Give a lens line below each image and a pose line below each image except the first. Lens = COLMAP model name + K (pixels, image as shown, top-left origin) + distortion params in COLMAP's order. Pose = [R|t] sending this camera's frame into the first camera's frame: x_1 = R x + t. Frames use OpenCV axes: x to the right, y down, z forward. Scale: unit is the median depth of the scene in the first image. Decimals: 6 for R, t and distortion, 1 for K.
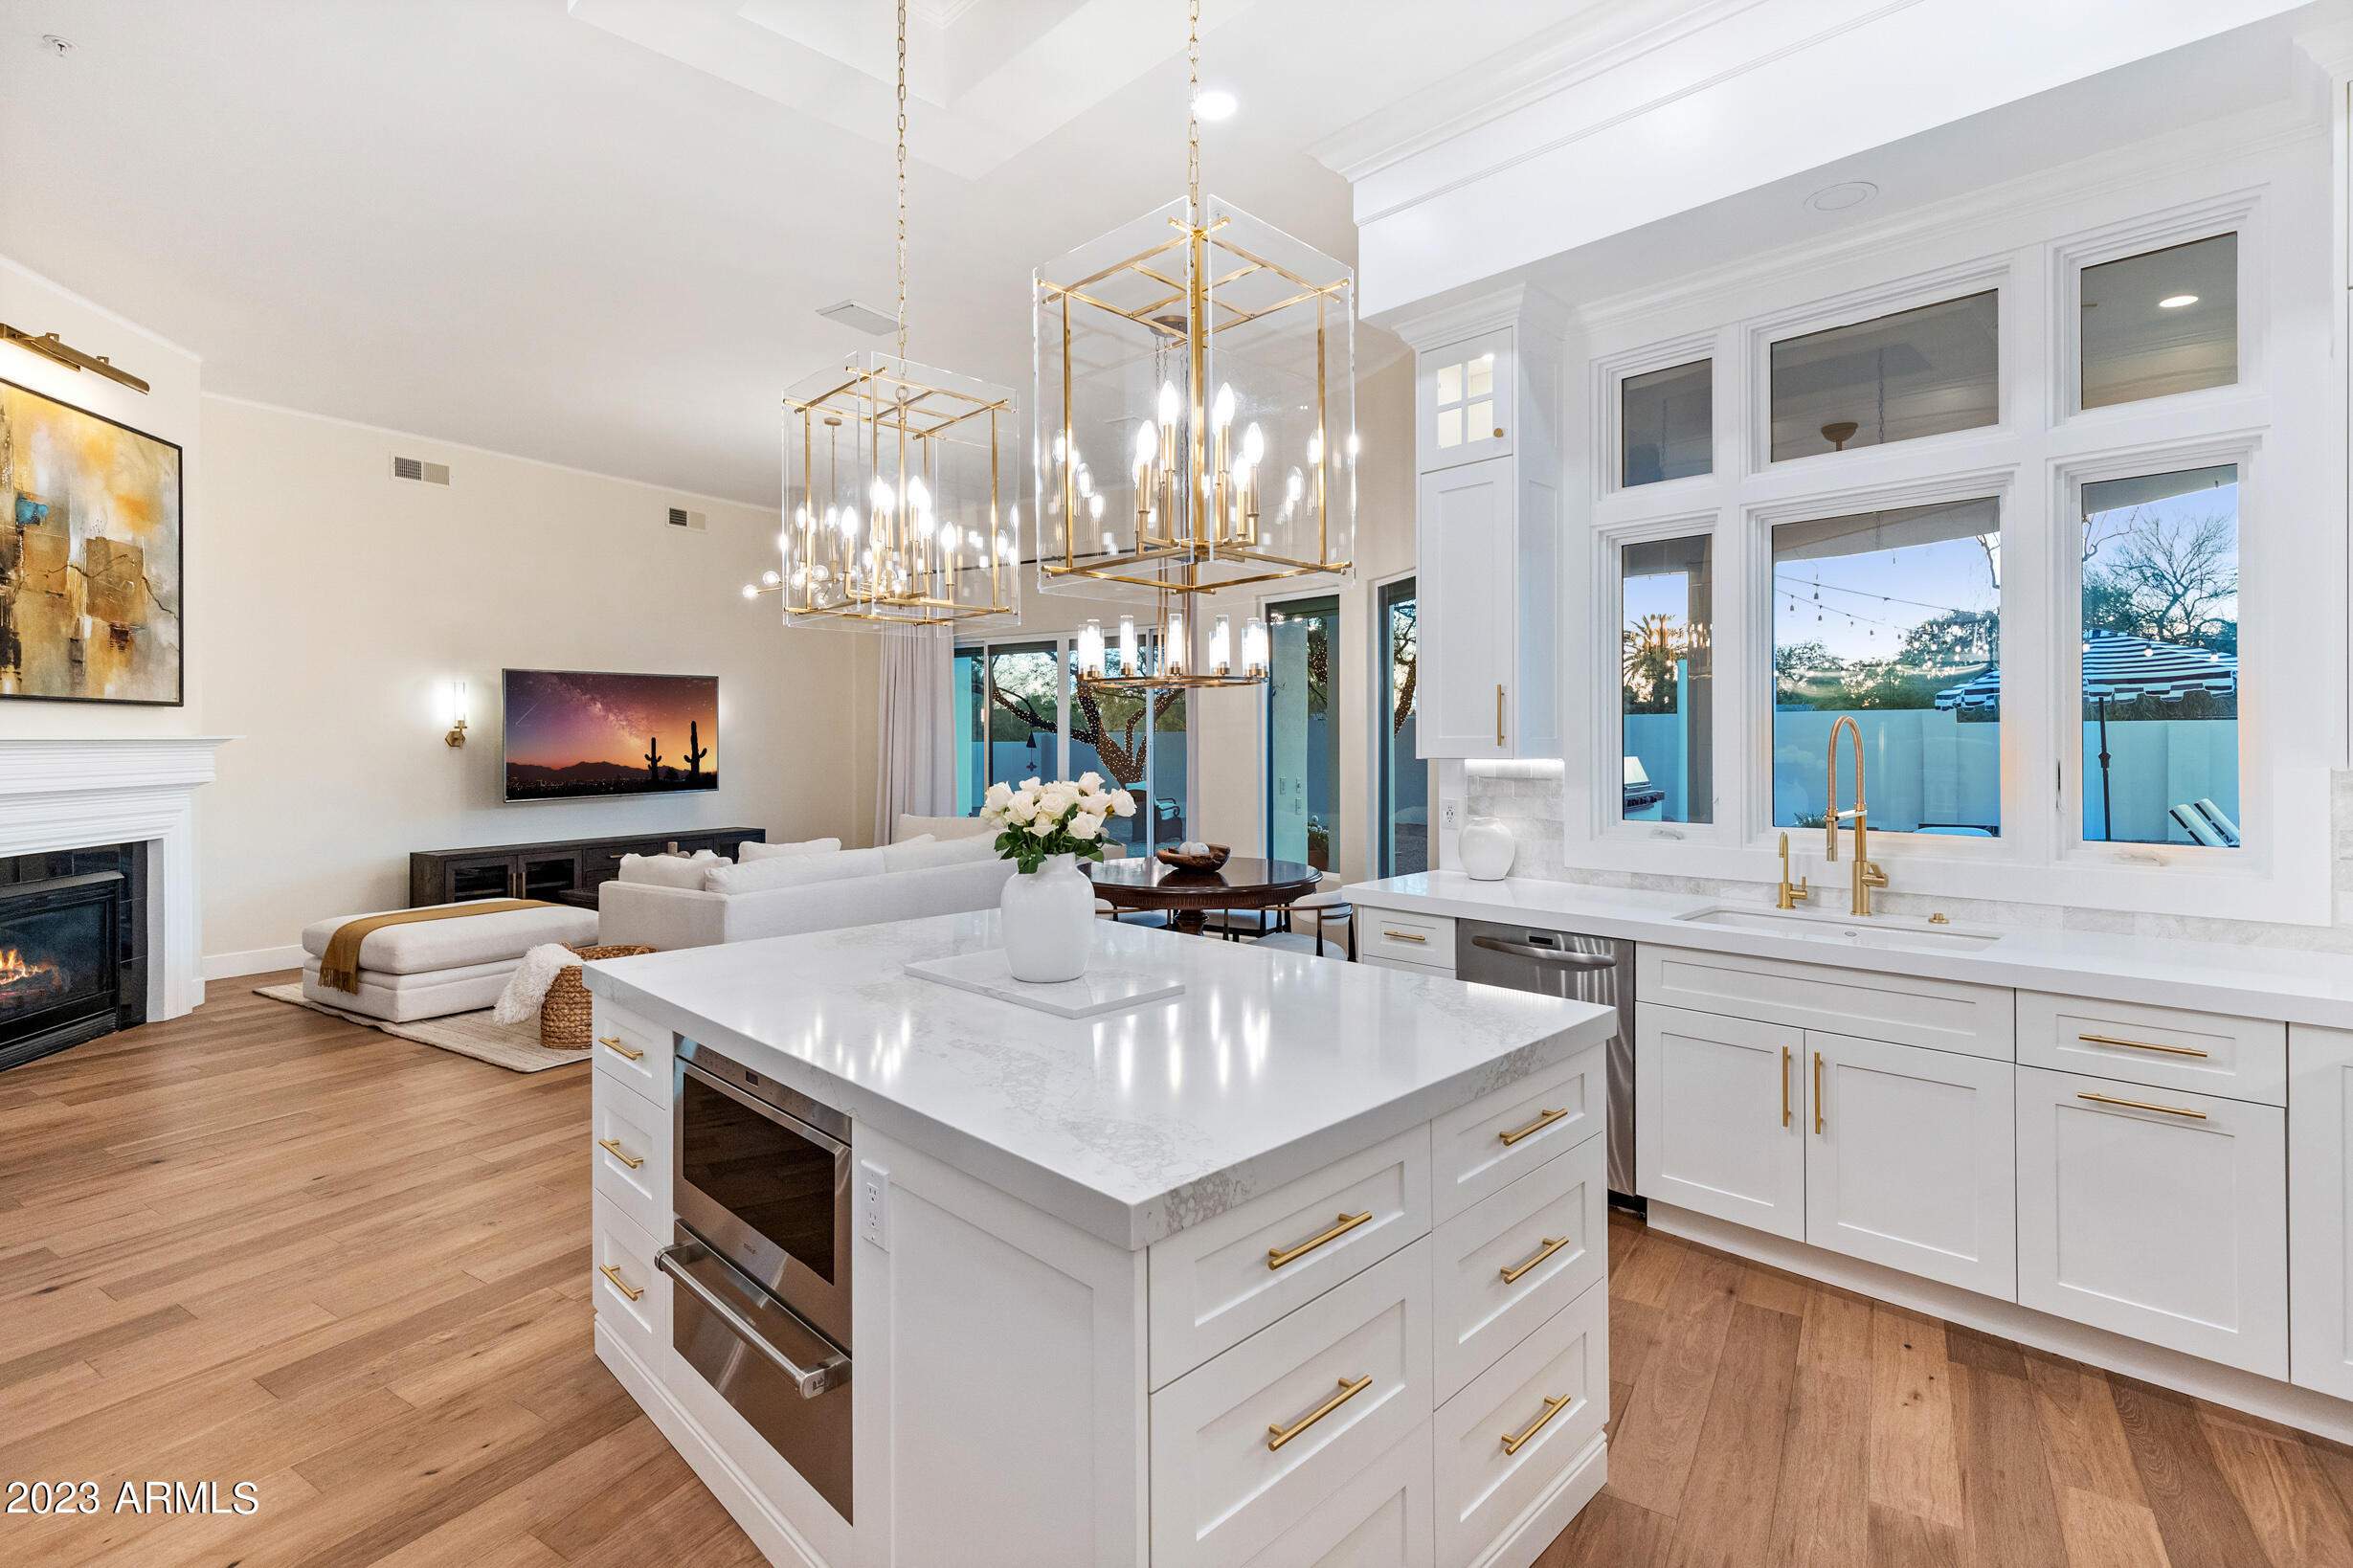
lens RADIAL K [[1088.8, 0, 1198.1], [0, 1088.8, 736.6], [0, 0, 1]] dist [-0.000942, 0.005155]
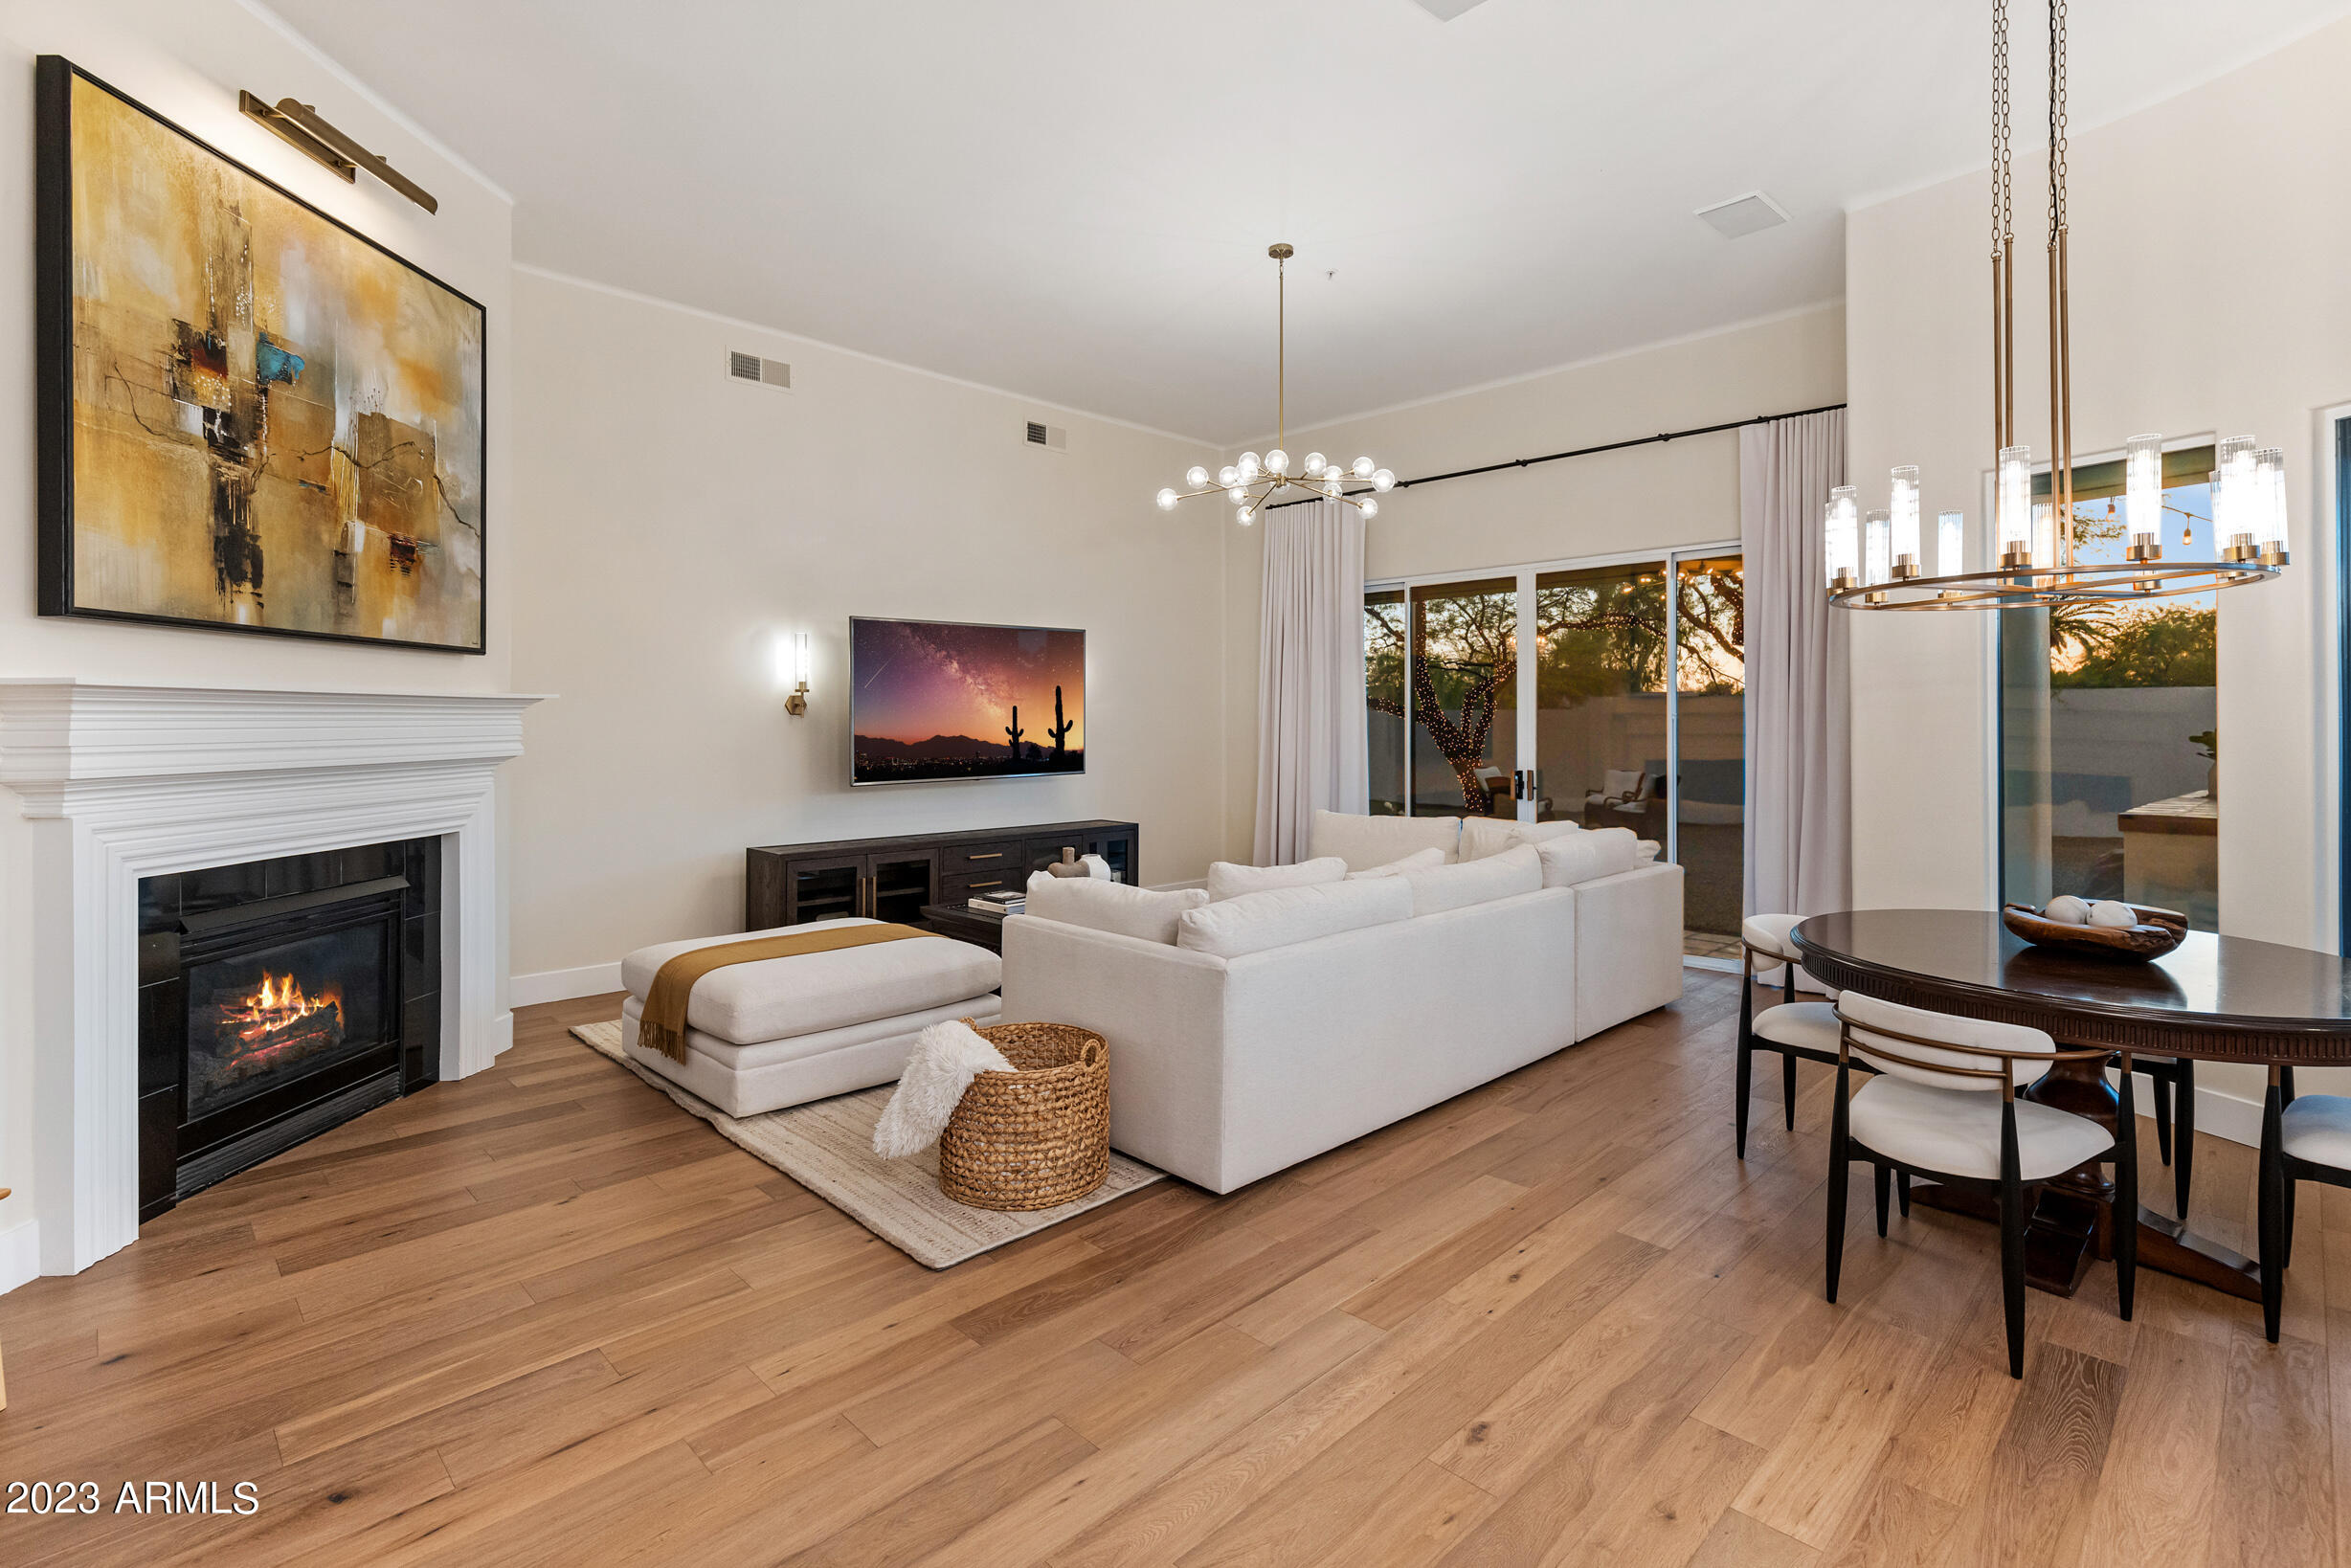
lens RADIAL K [[1101.6, 0, 1197.7], [0, 1101.6, 722.7], [0, 0, 1]] dist [0.000264, -0.000022]
pose [[0.973751, 0.005715, -0.227544, -0.294259], [-0.004683, 0.999976, 0.005076, 0.013307], [0.227567, -0.003877, 0.973755, 0.391204]]
